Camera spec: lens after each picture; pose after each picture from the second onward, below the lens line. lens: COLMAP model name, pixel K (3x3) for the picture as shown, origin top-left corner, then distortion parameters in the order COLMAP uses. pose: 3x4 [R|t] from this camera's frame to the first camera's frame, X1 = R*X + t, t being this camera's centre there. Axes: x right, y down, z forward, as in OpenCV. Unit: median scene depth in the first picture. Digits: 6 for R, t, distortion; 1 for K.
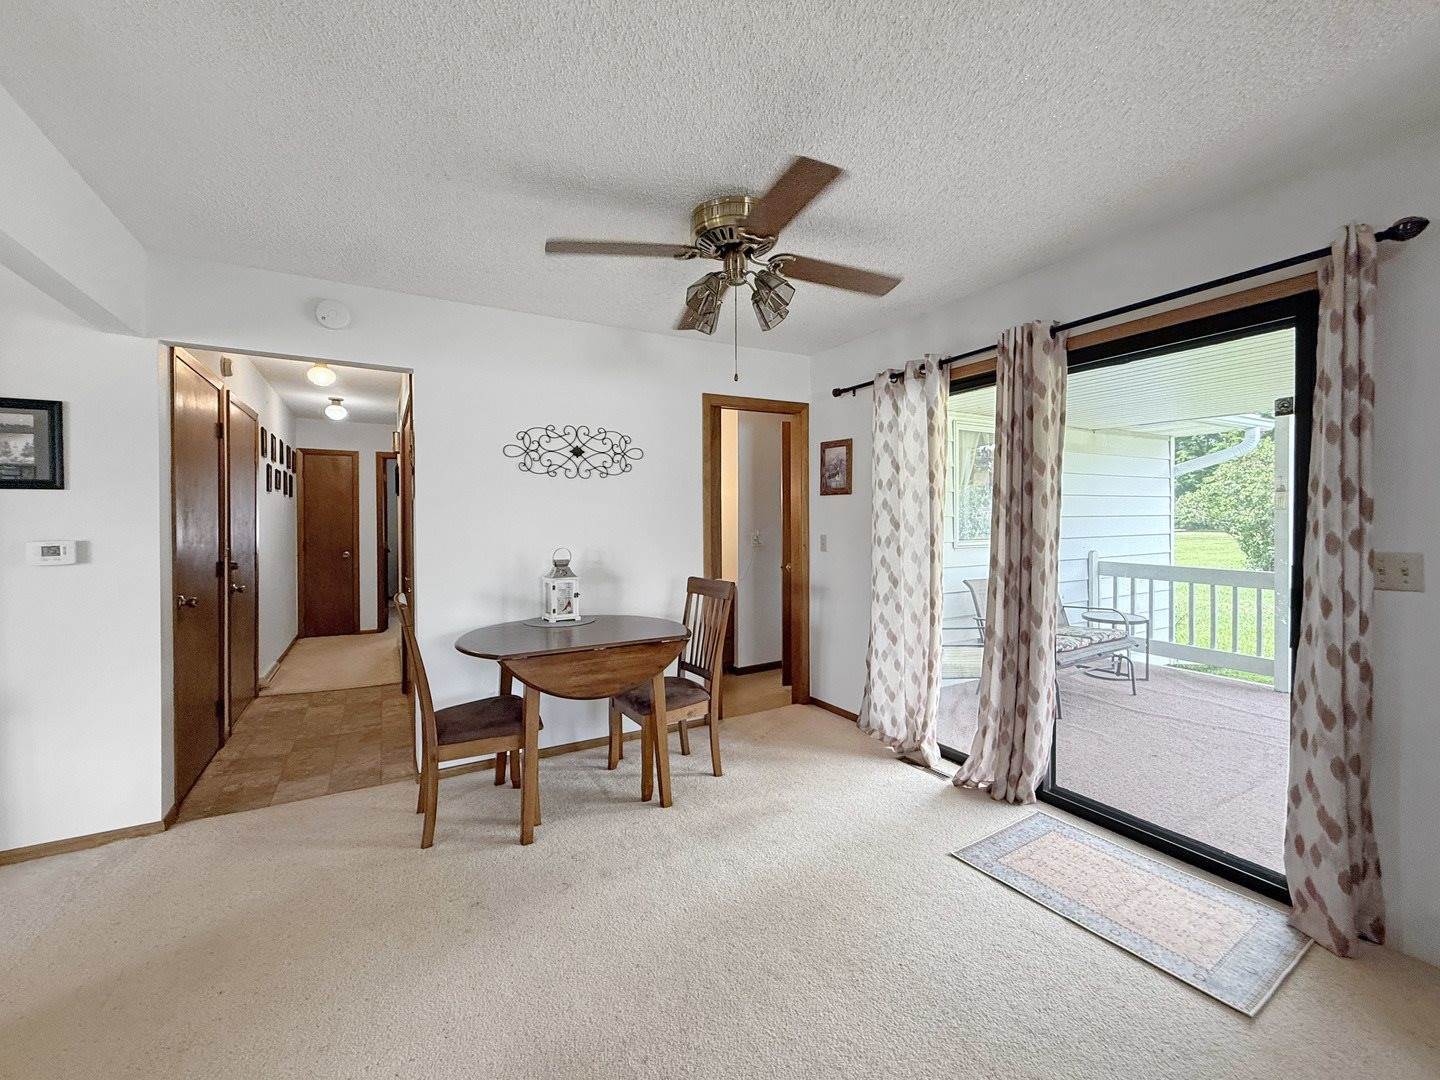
lens RADIAL K [[675.1, 0, 756.1], [0, 675.1, 529.9], [0, 0, 1]] dist [0.001414, 0.000593]
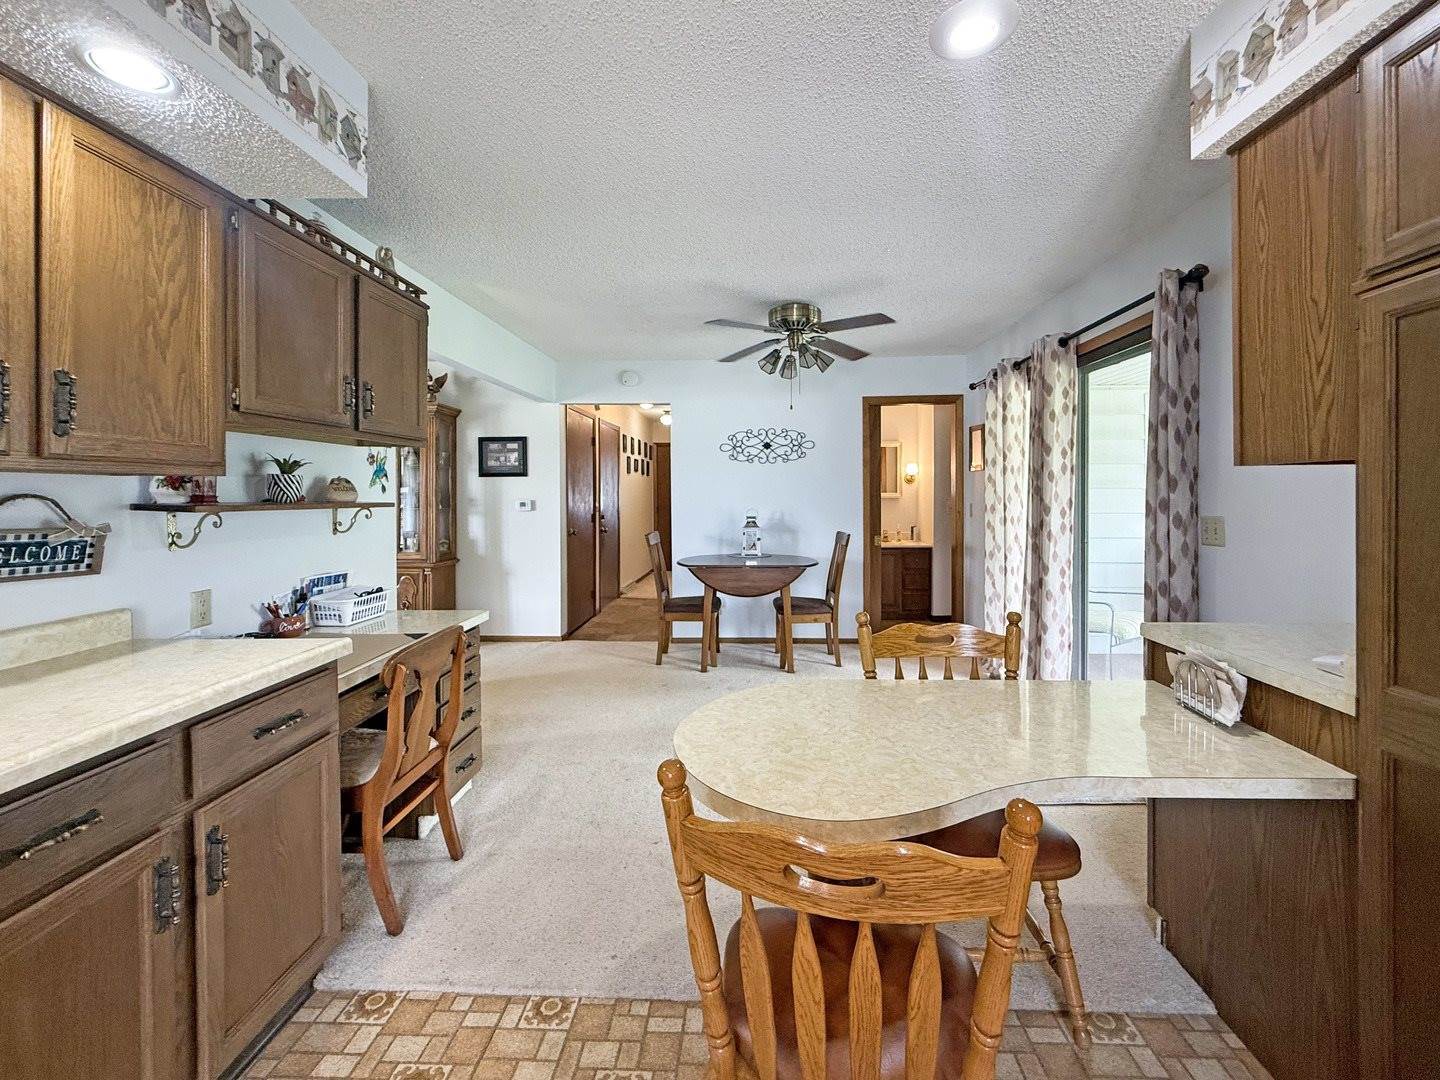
lens RADIAL K [[731.8, 0, 693.4], [0, 731.8, 539.2], [0, 0, 1]] dist [-0.000181, -0.000172]
pose [[0.810046, 0.039533, -0.585032, 0.578302], [-0.010955, 0.998571, 0.052309, 0.009121], [0.586263, -0.035964, 0.809322, -0.437045]]
